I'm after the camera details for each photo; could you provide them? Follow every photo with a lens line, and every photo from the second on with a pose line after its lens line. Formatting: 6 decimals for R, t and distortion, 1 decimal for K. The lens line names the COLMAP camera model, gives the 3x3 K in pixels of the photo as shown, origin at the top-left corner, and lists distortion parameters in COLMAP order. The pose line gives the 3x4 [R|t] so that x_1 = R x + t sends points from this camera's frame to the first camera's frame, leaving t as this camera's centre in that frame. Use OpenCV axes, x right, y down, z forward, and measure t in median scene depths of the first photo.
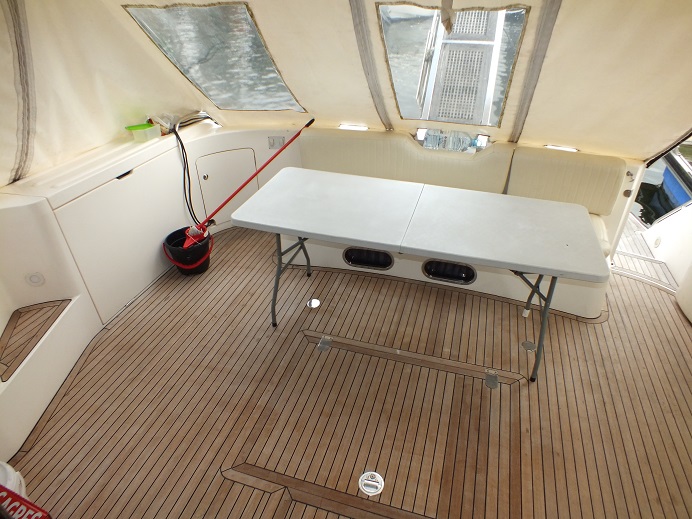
lens RADIAL K [[445.7, 0, 346.1], [0, 445.7, 255.5], [0, 0, 1]] dist [-0.052394, 0.005714]
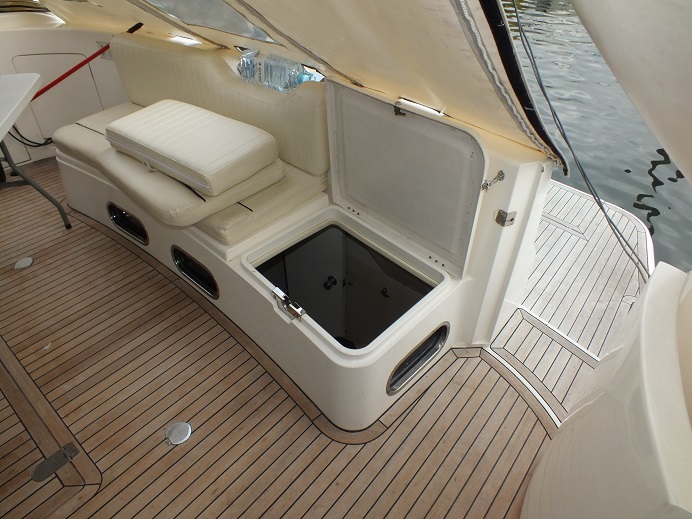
lens RADIAL K [[445.7, 0, 346.1], [0, 445.7, 255.5], [0, 0, 1]] dist [-0.052394, 0.005714]
pose [[0.922119, 0.259461, -0.287012, 0.658239], [-0.234772, 0.964866, 0.117965, -0.122744], [0.307535, -0.041396, 0.950636, 0.492464]]
